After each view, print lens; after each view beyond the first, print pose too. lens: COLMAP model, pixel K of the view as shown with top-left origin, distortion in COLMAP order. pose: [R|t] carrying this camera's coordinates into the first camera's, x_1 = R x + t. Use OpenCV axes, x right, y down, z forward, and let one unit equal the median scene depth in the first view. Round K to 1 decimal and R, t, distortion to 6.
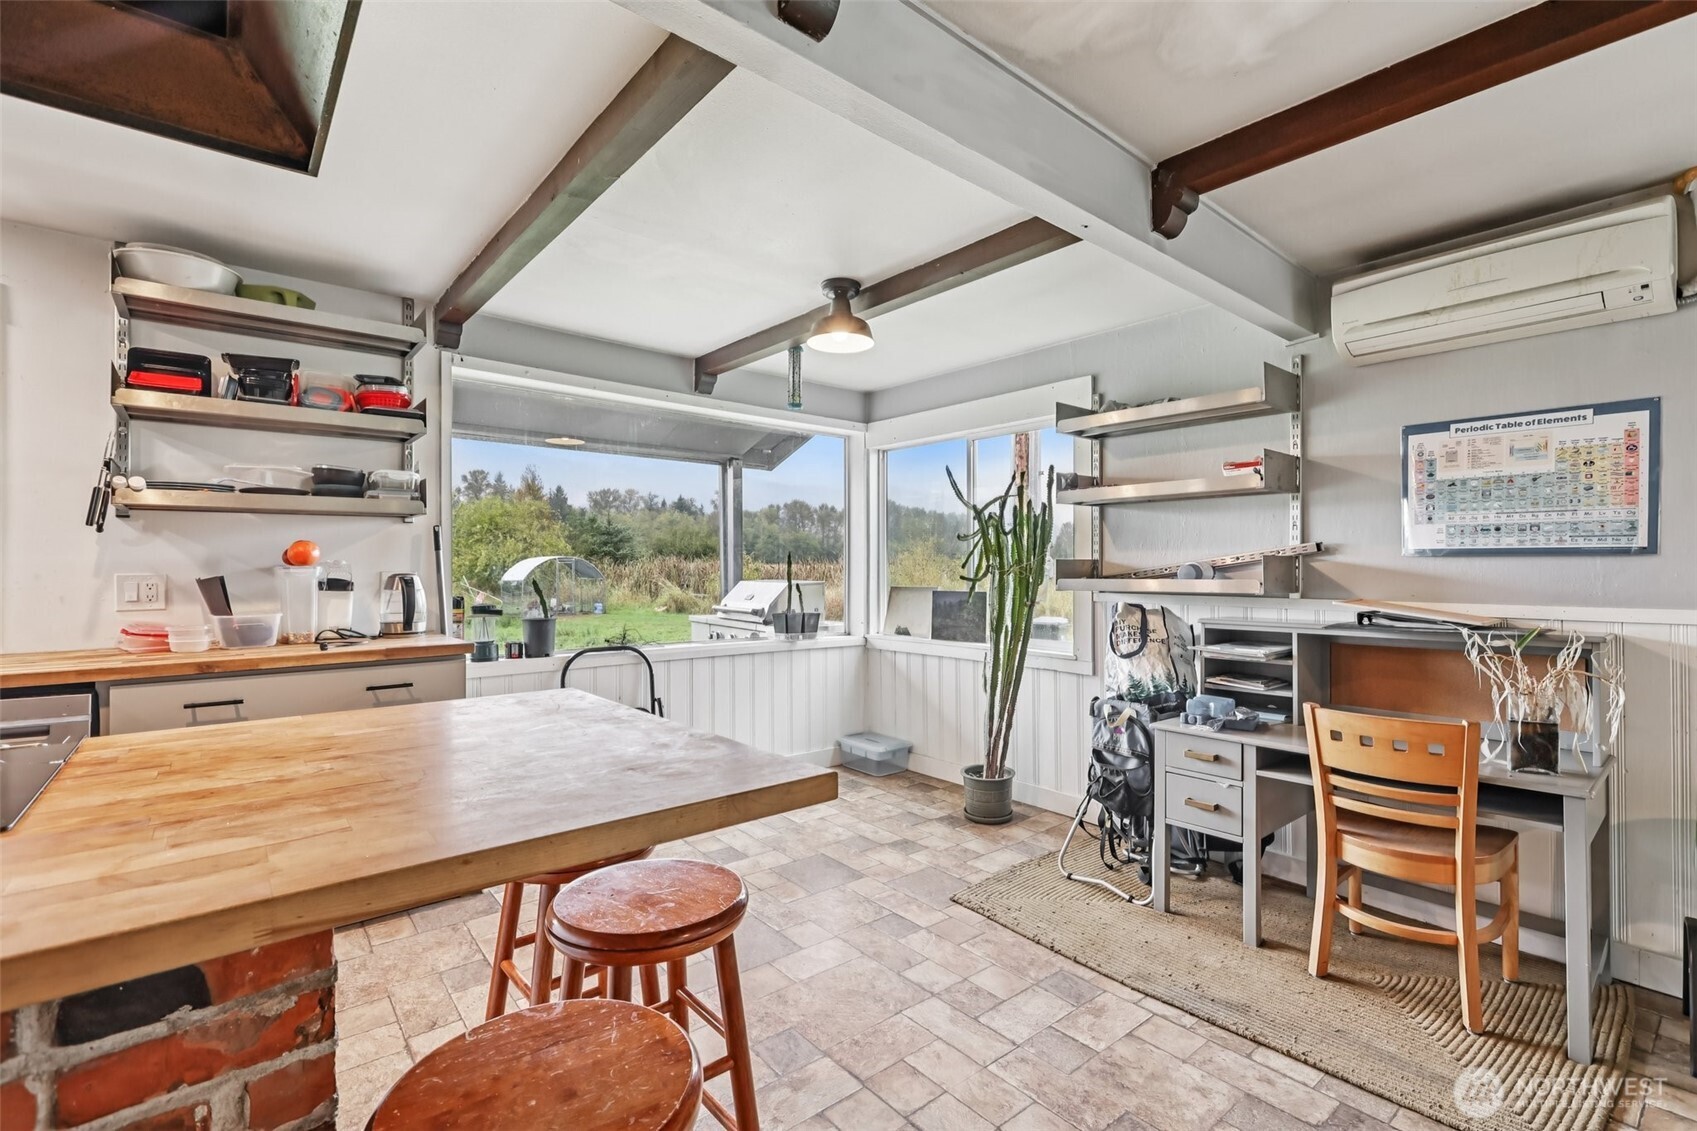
lens RADIAL K [[753.1, 0, 848.5], [0, 753.1, 565.5], [0, 0, 1]] dist [0.000095, 0.000626]
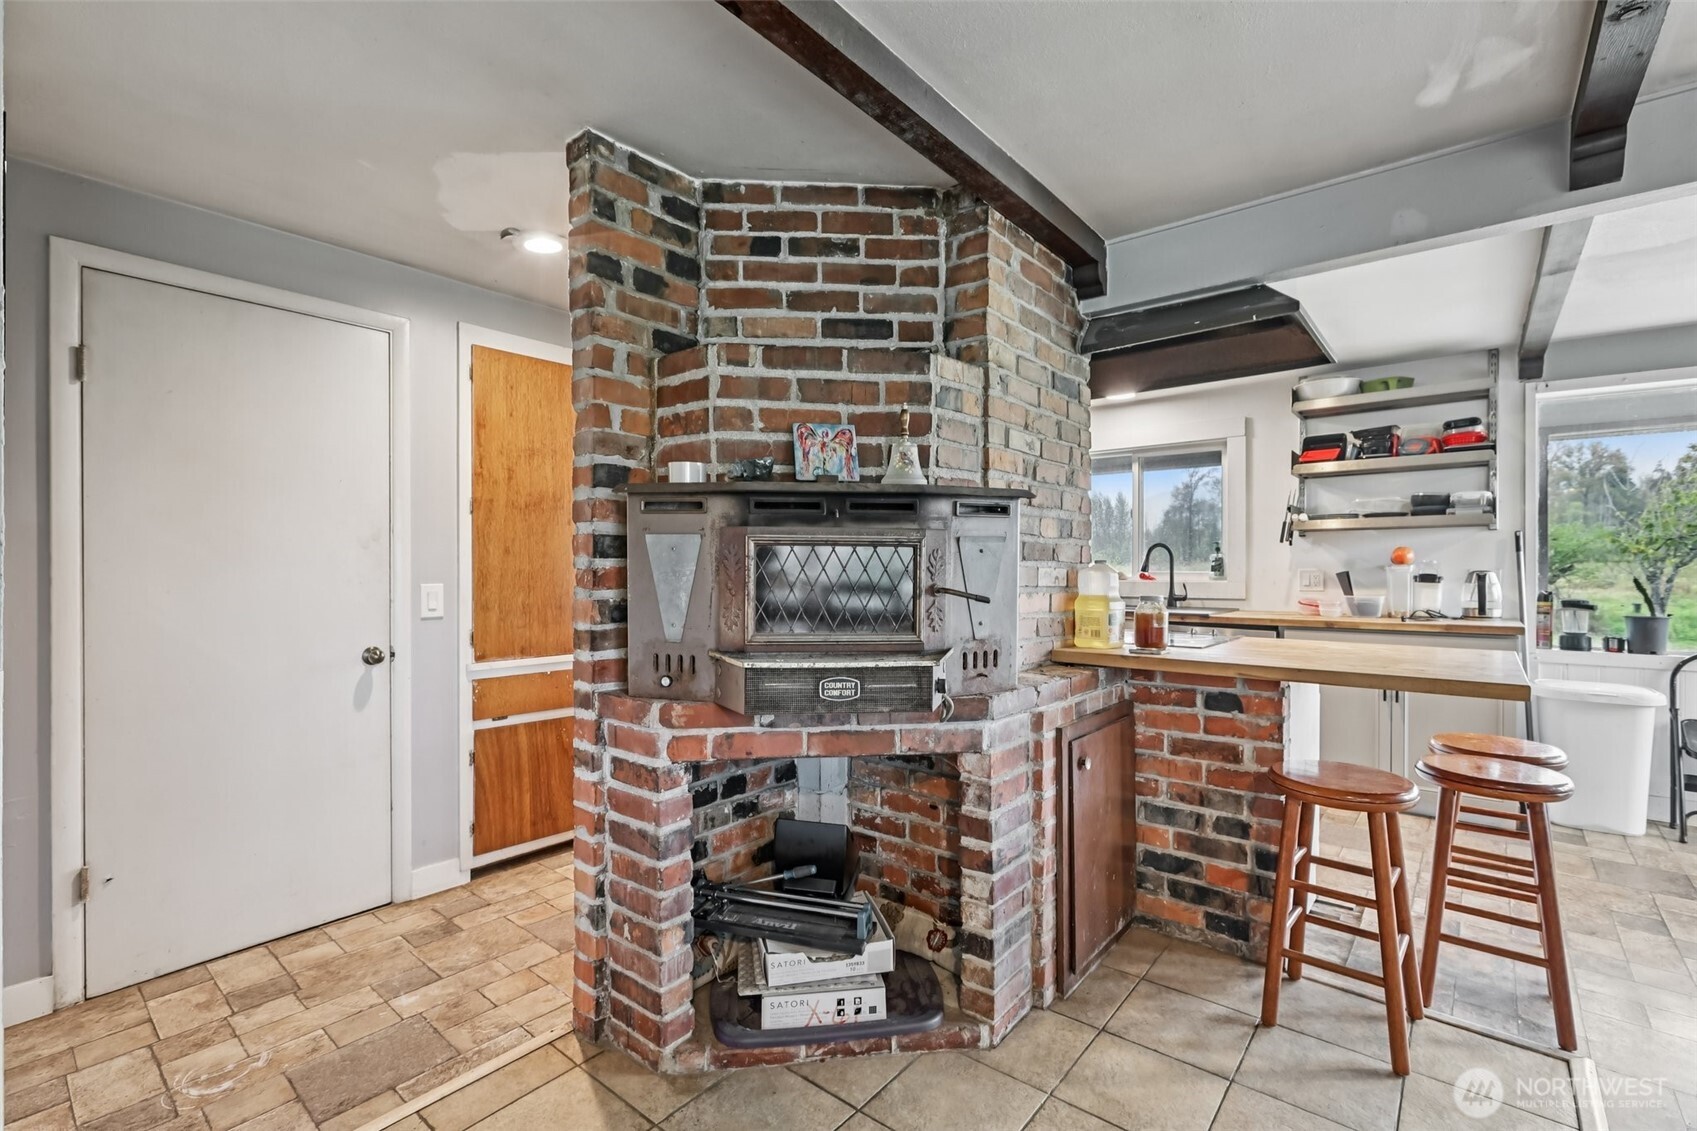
lens RADIAL K [[753.1, 0, 848.5], [0, 753.1, 565.5], [0, 0, 1]] dist [0.000095, 0.000626]
pose [[0.173259, 0.000841, -0.984876, 0.518297], [0.002466, 0.999996, 0.001288, -0.002577], [0.984873, -0.002652, 0.173256, -0.300627]]
